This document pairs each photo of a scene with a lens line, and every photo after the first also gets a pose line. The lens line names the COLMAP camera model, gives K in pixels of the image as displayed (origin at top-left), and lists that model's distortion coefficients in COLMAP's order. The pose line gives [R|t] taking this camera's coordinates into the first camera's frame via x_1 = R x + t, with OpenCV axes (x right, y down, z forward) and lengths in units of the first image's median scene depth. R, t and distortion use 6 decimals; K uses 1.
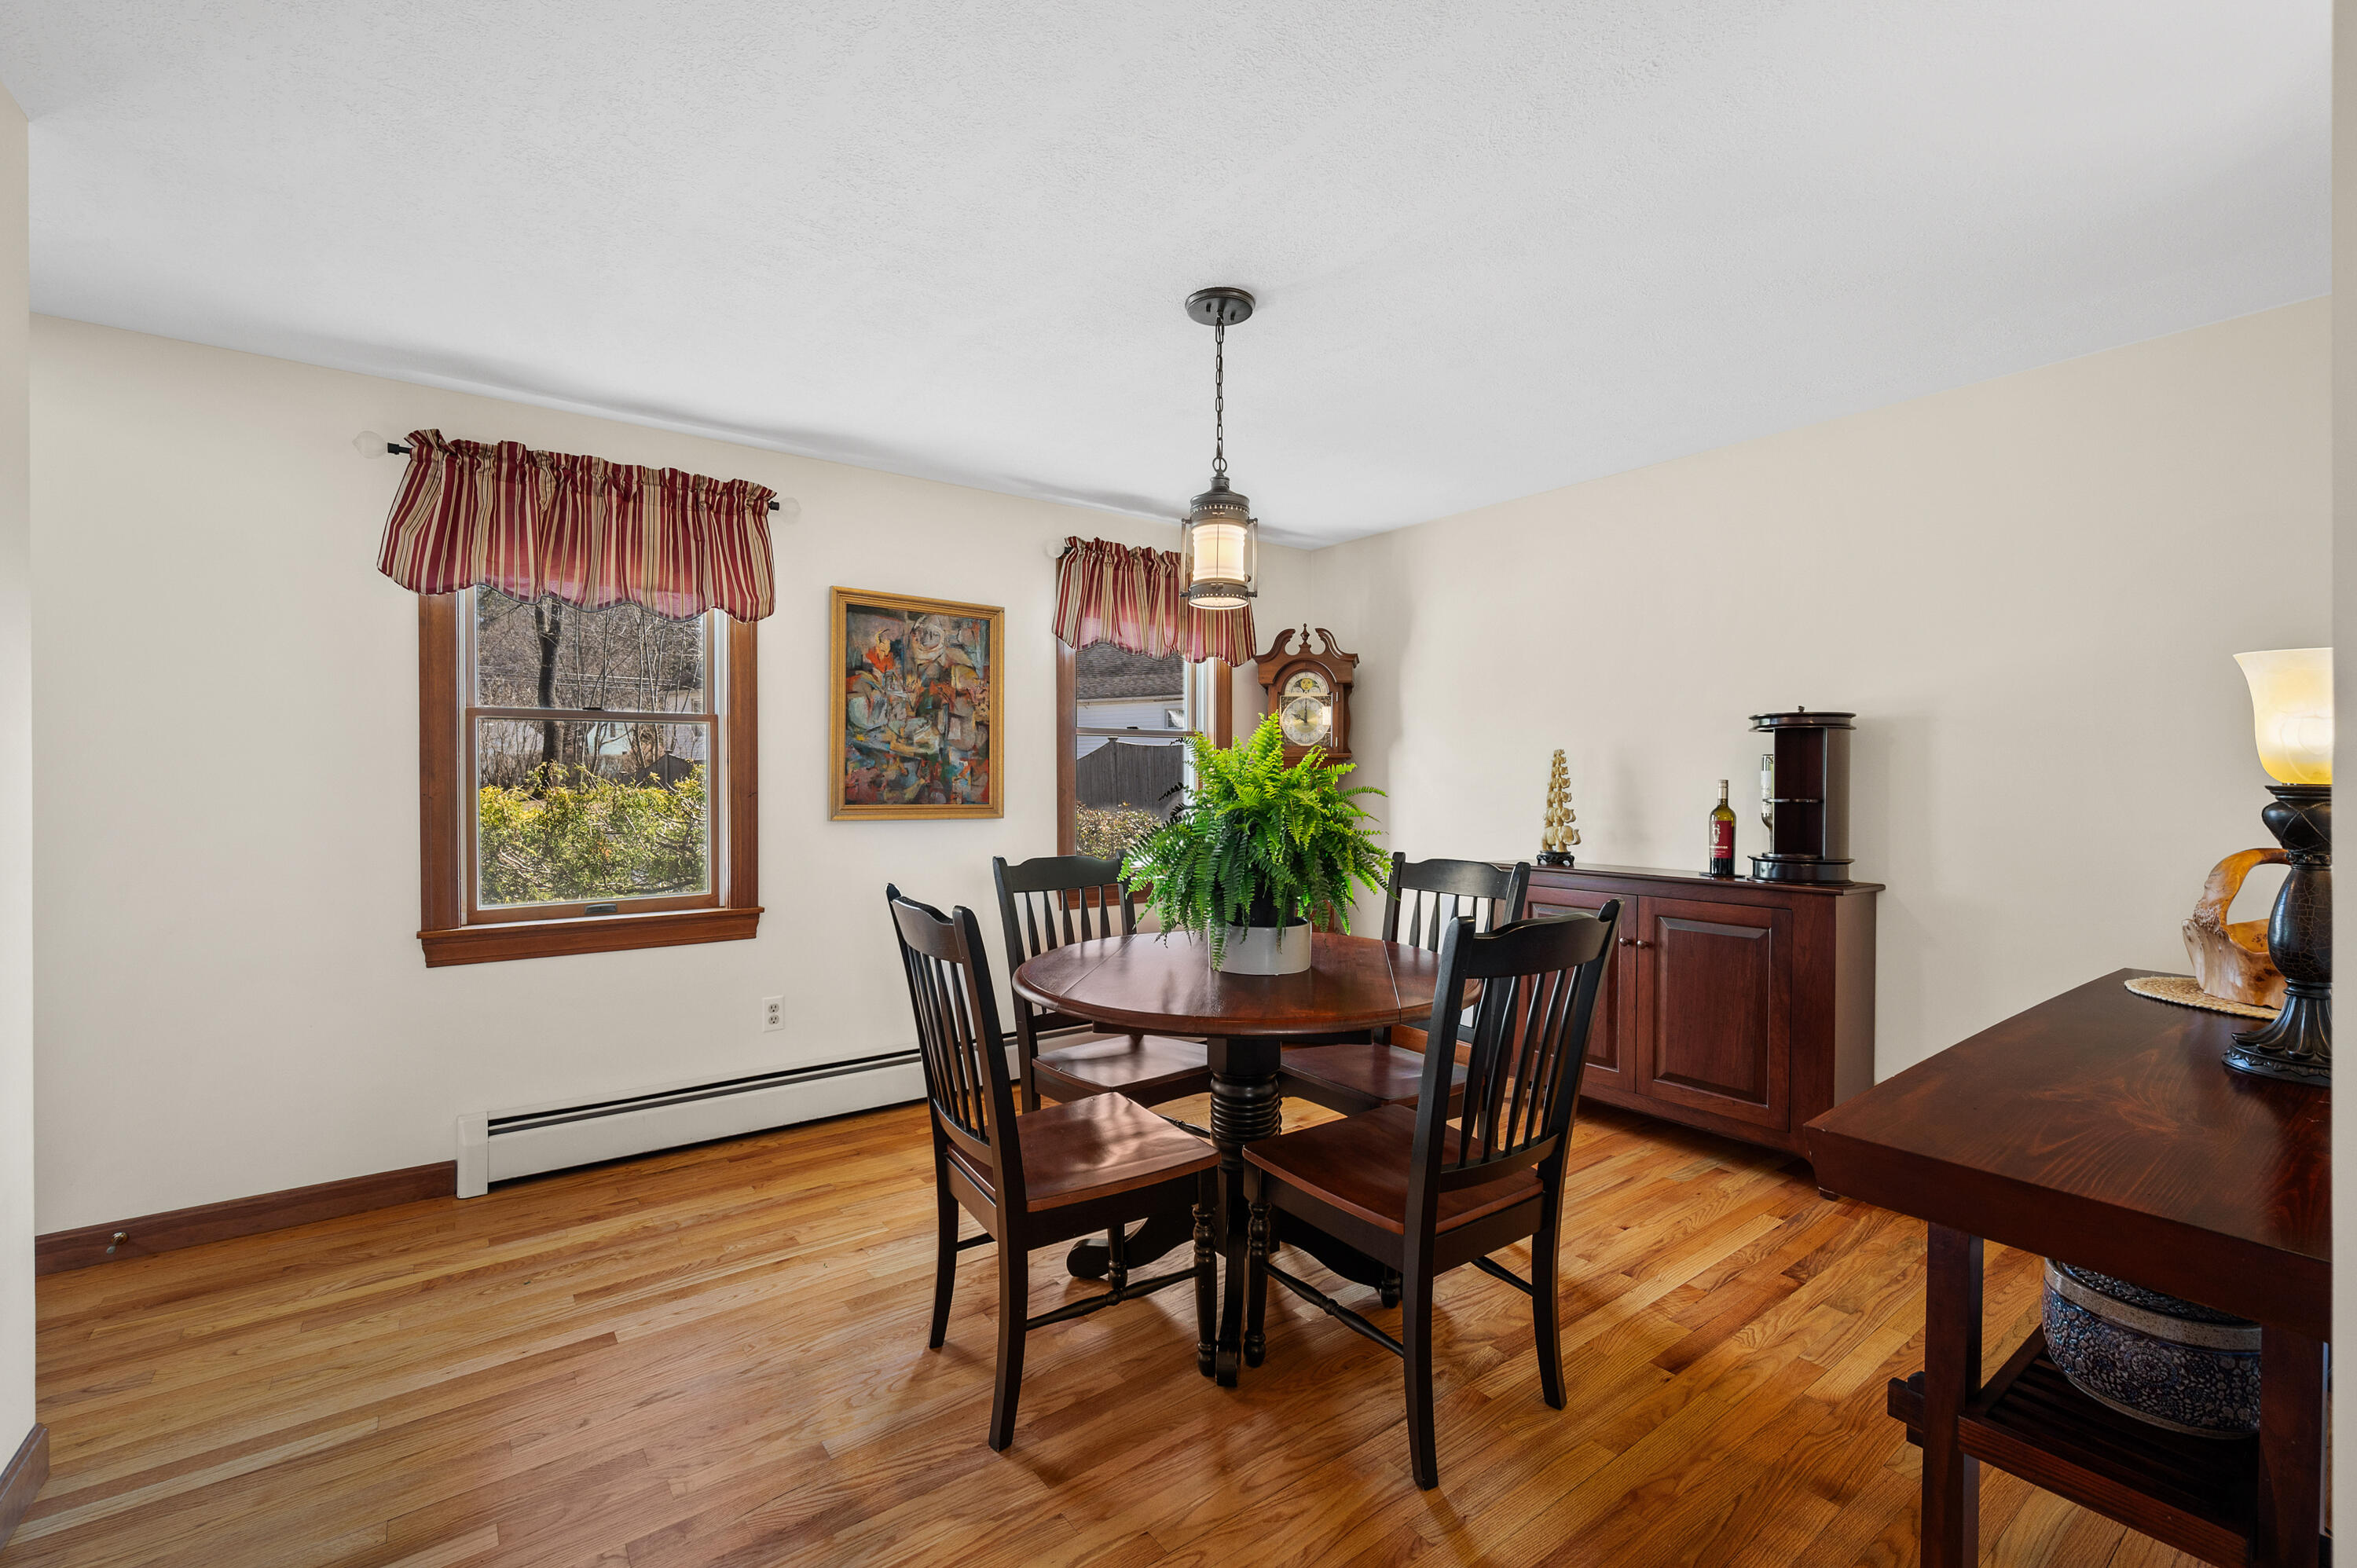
lens RADIAL K [[998.8, 0, 1178.5], [0, 998.8, 784.4], [0, 0, 1]] dist [-0.003491, -0.000163]
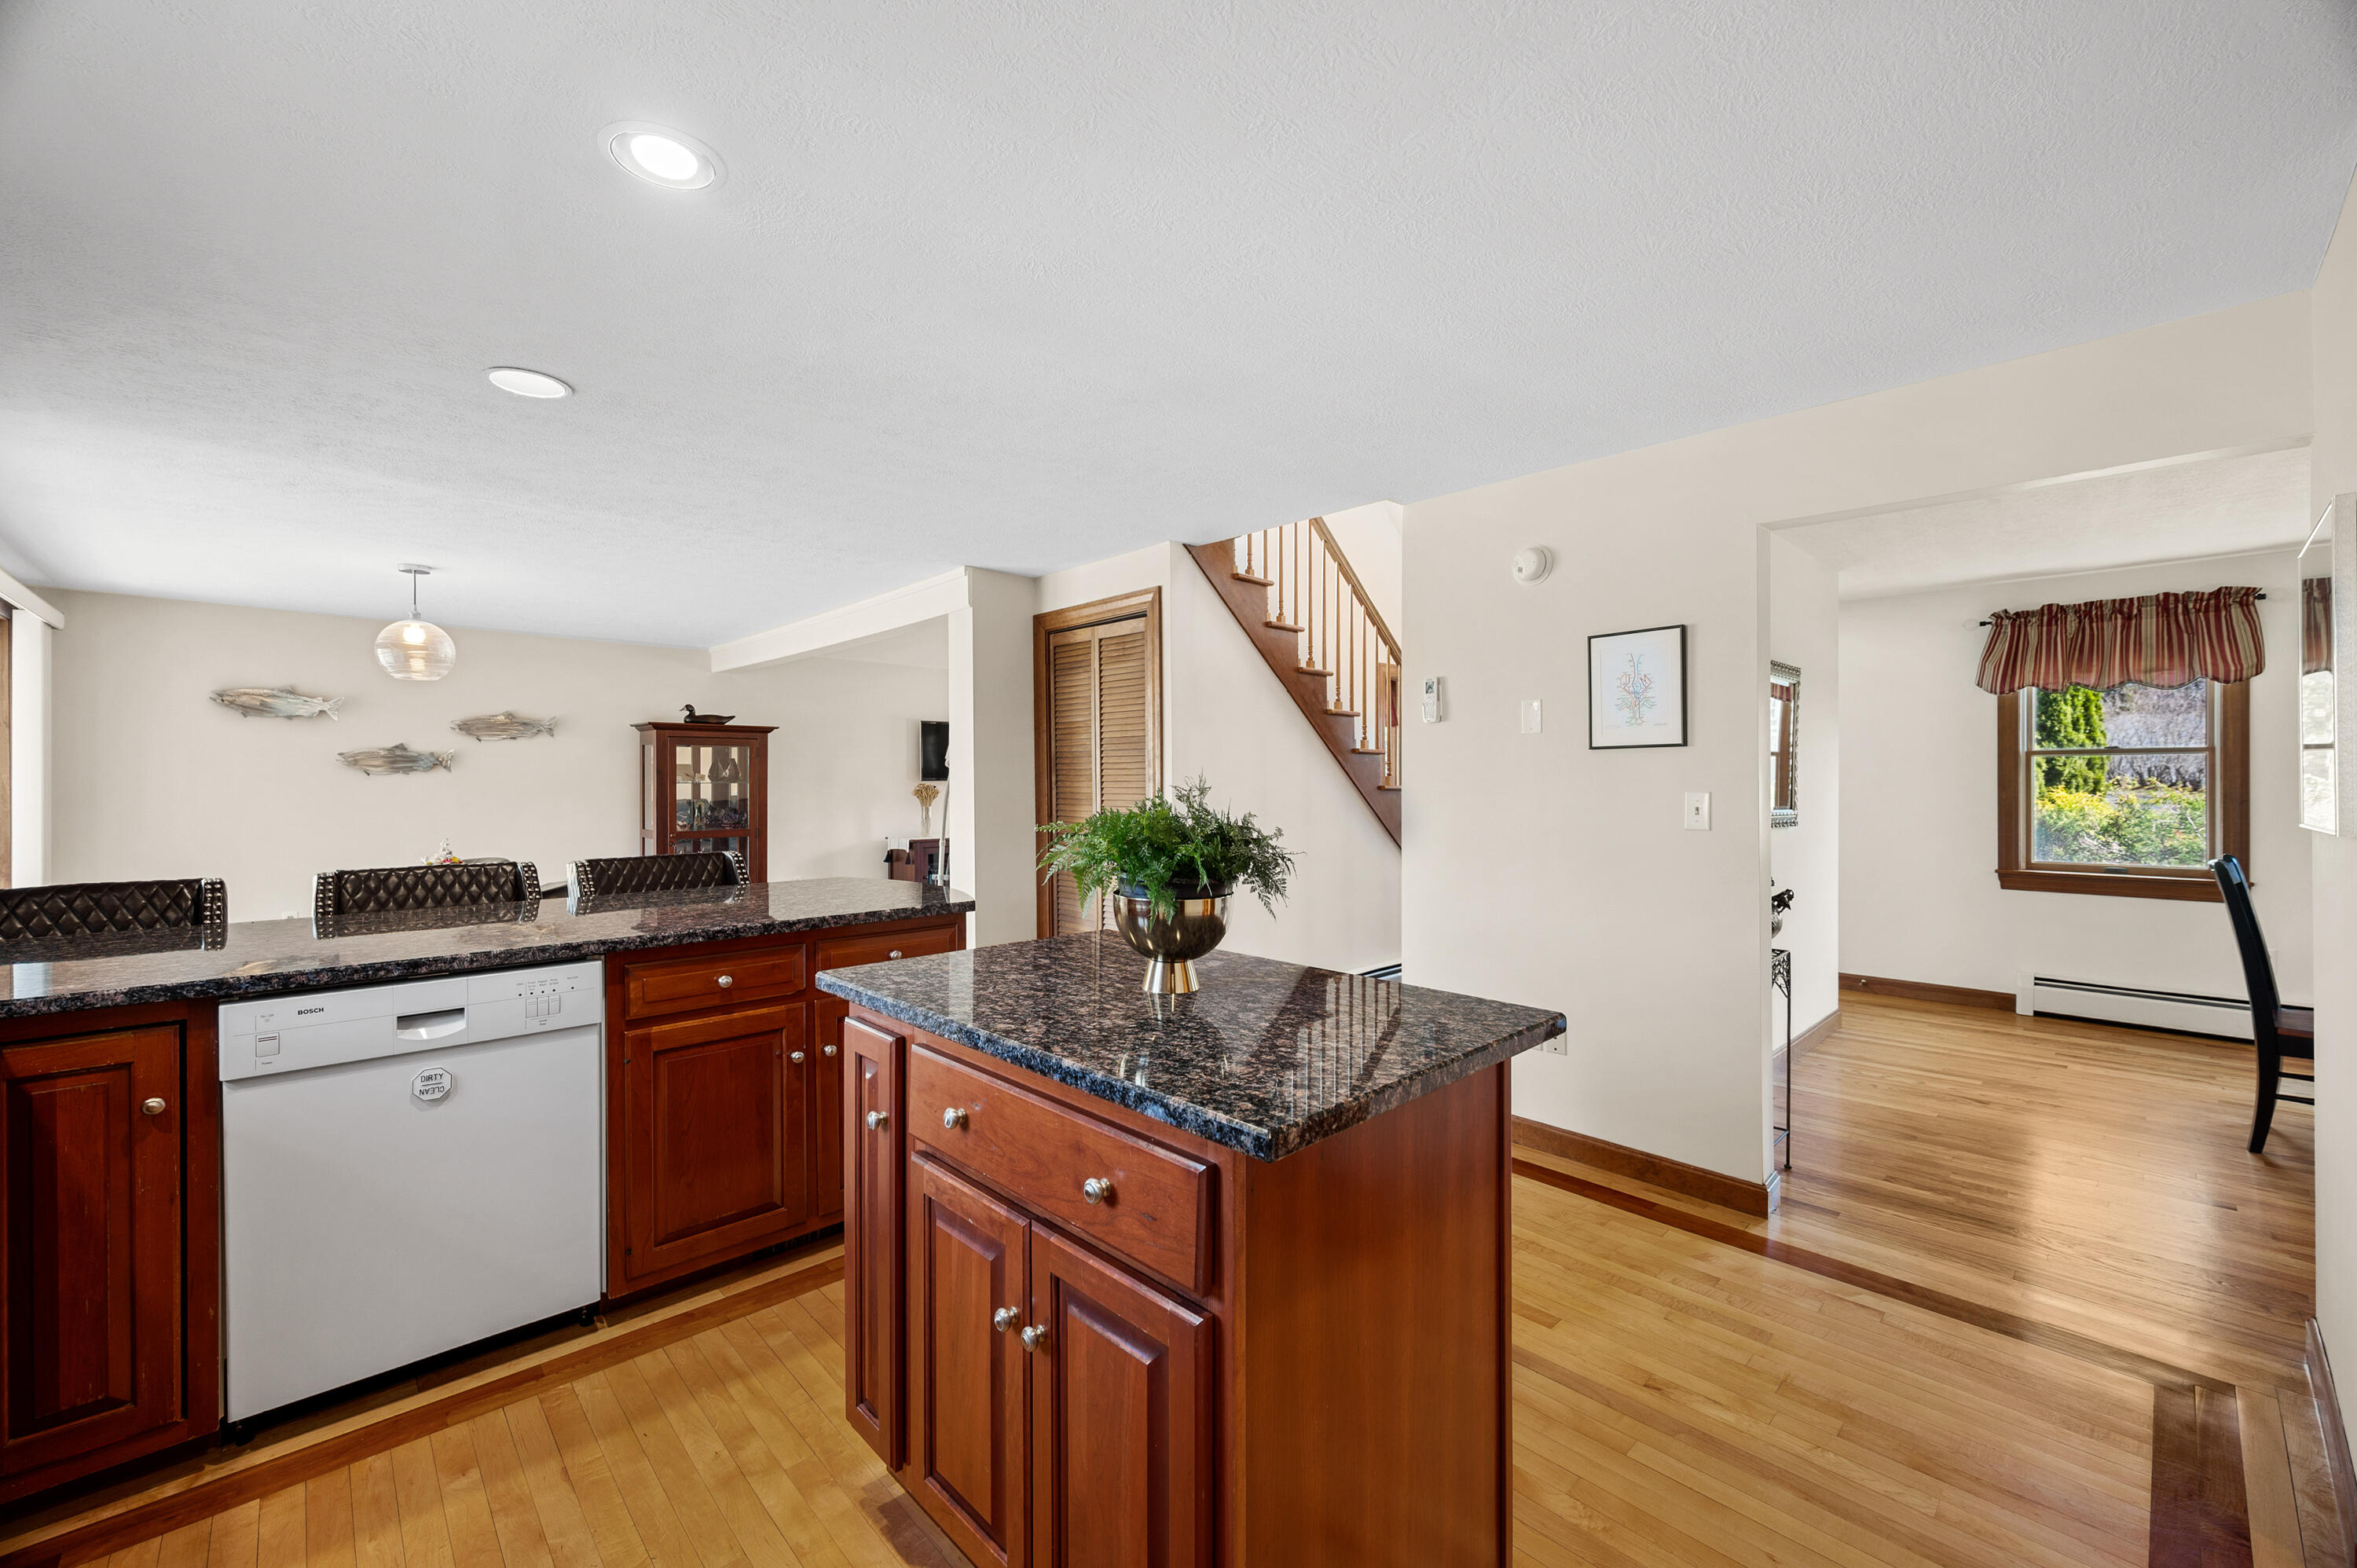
lens RADIAL K [[948.3, 0, 1173.8], [0, 948.3, 786.3], [0, 0, 1]] dist [-0.002100, 0.000005]
pose [[0.118083, 0.004556, -0.992993, 0.840905], [-0.004292, 0.999982, 0.004077, -0.012042], [0.992994, 0.003780, 0.118100, -0.772122]]
